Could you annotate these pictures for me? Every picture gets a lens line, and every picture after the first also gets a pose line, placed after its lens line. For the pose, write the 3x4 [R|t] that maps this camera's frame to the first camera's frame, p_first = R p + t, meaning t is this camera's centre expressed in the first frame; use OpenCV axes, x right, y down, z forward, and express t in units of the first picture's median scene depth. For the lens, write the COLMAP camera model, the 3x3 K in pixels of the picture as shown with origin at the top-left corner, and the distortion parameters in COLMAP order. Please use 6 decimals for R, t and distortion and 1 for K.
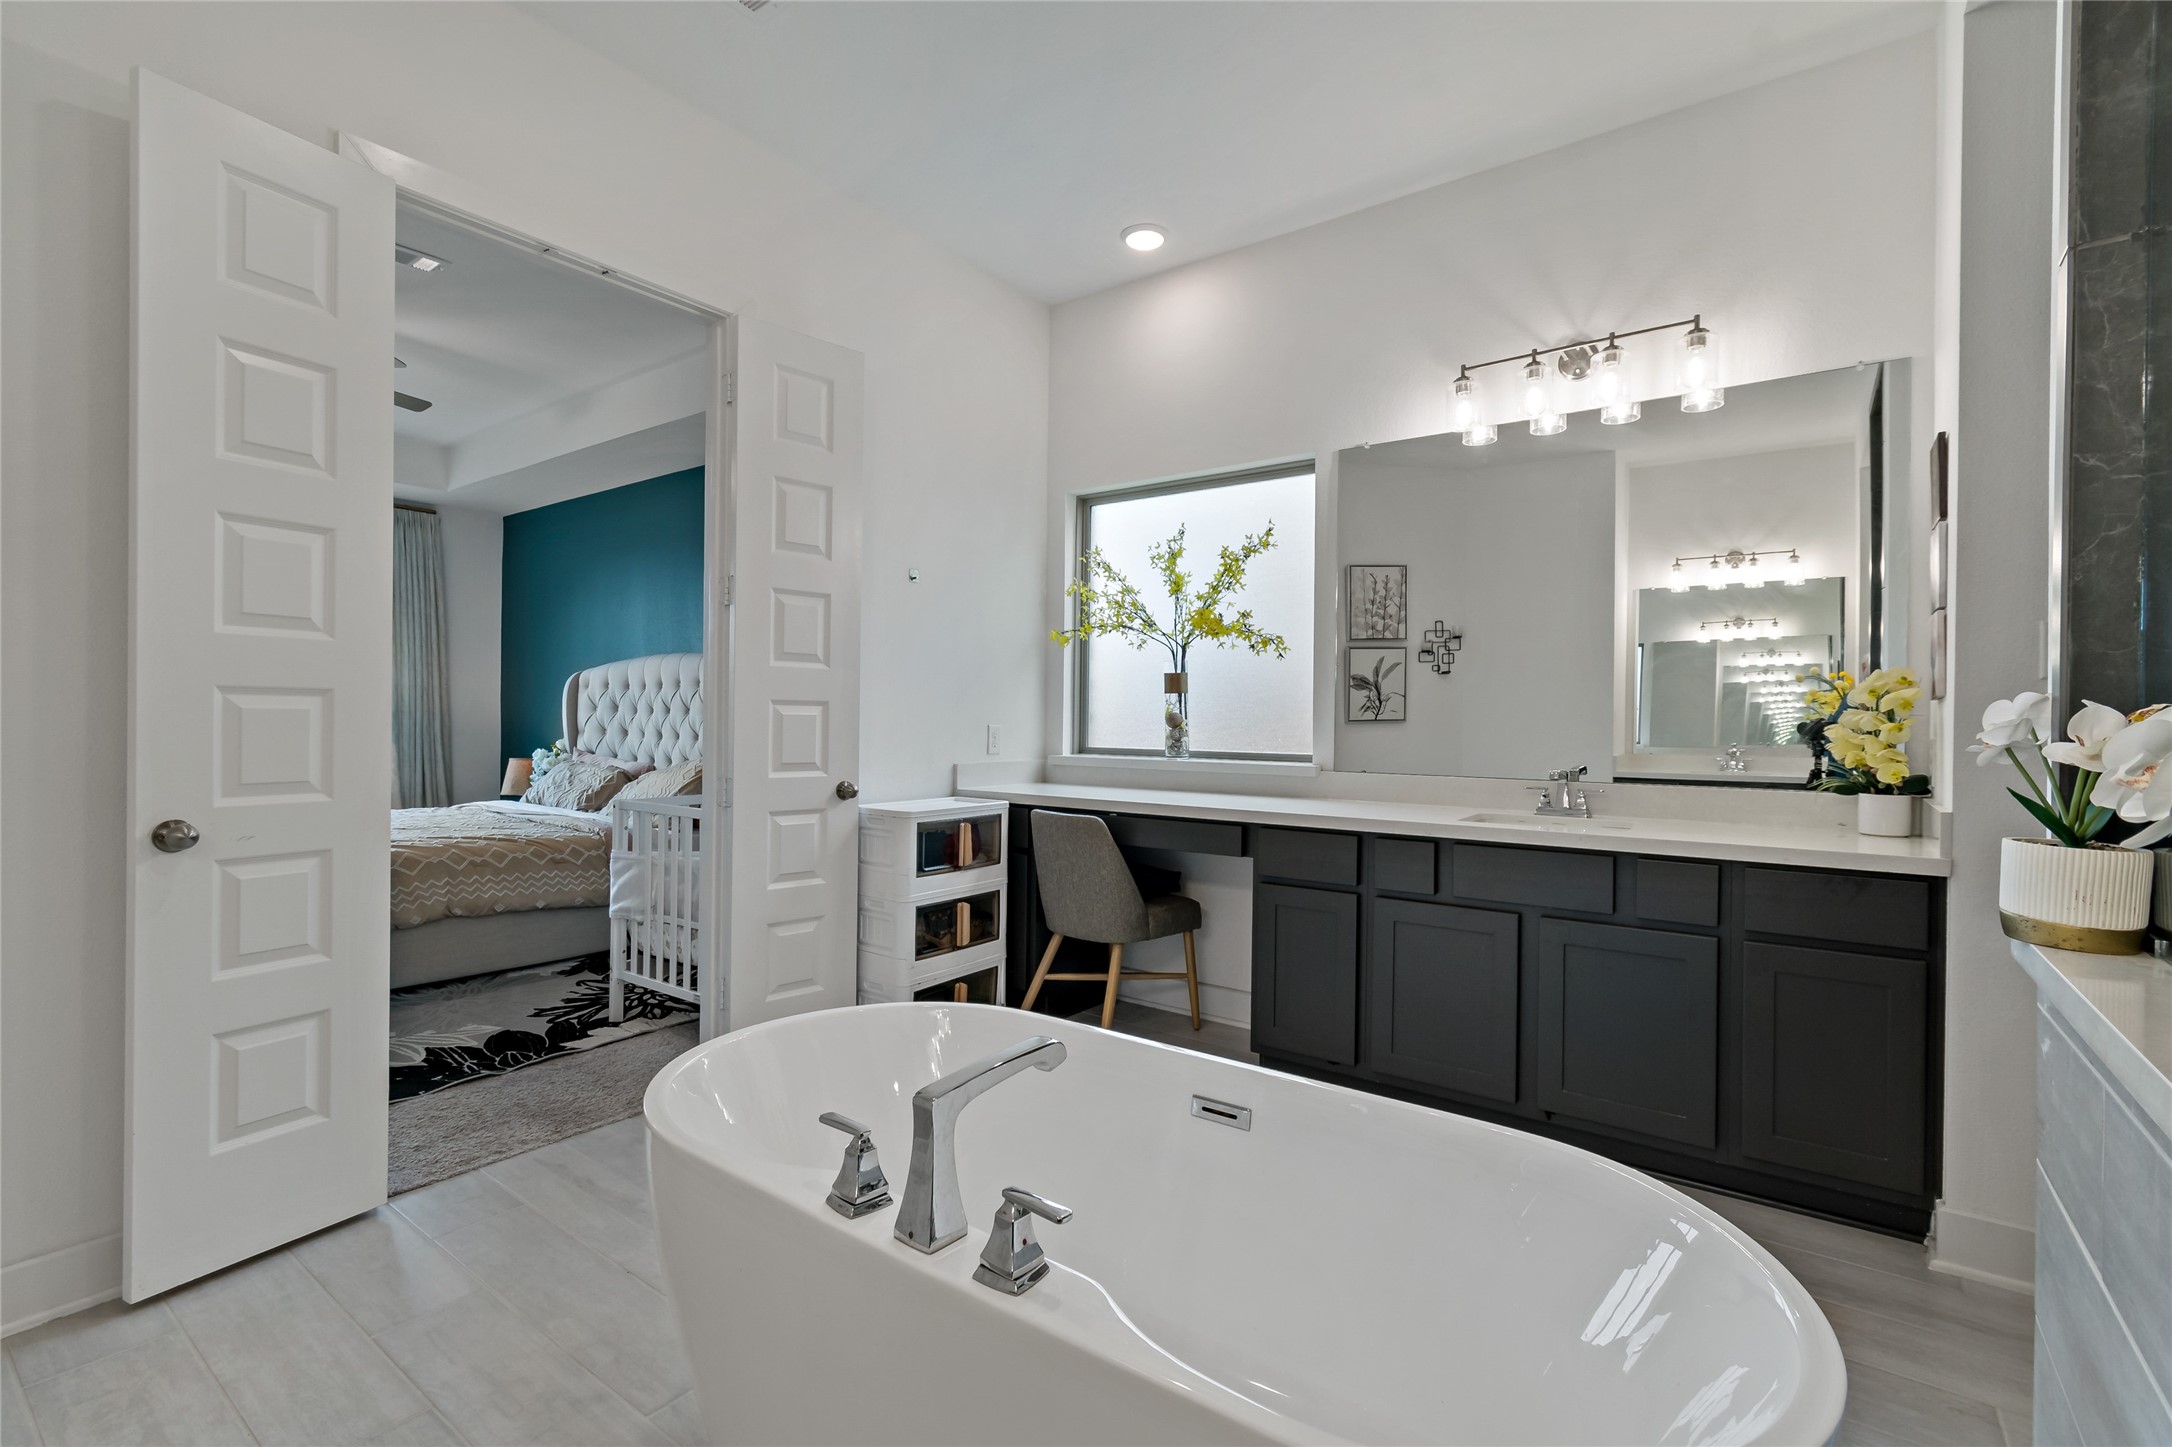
lens RADIAL K [[964.4, 0, 1081.7], [0, 964.4, 733.3], [0, 0, 1]] dist [0.000671, -0.000338]
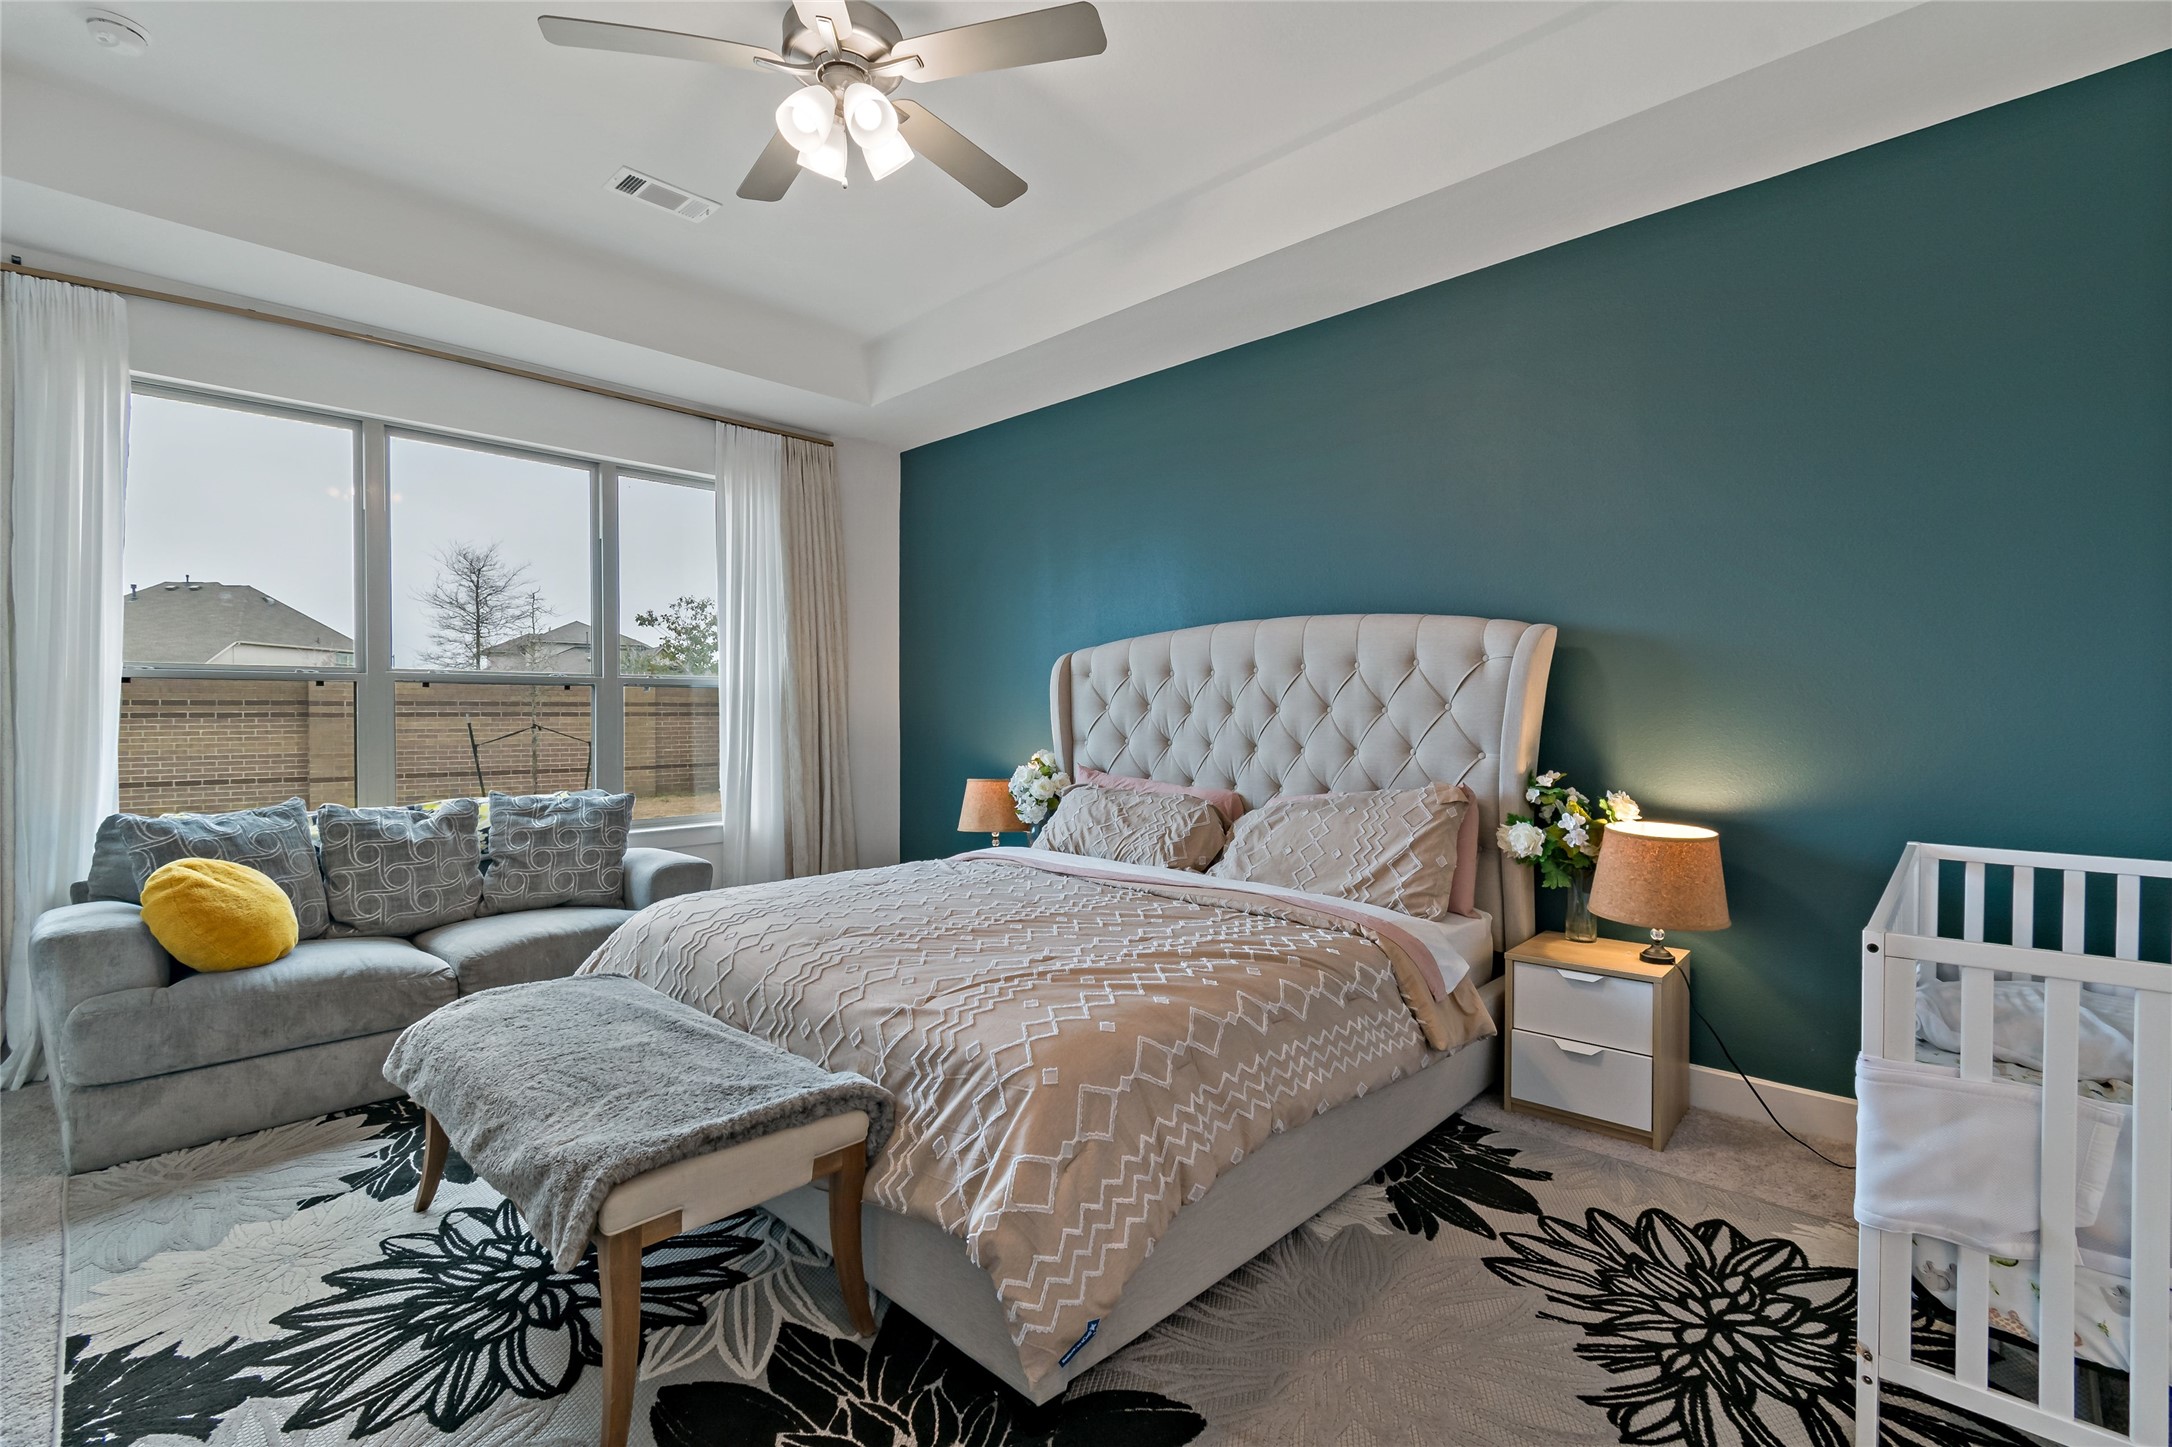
lens RADIAL K [[964.4, 0, 1077.5], [0, 964.4, 725.5], [0, 0, 1]] dist [0.000671, -0.000338]
pose [[0.992126, -0.008236, -0.124972, -0.450200], [0.008075, 0.999966, -0.001790, -0.011115], [0.124983, 0.000767, 0.992159, 0.331814]]
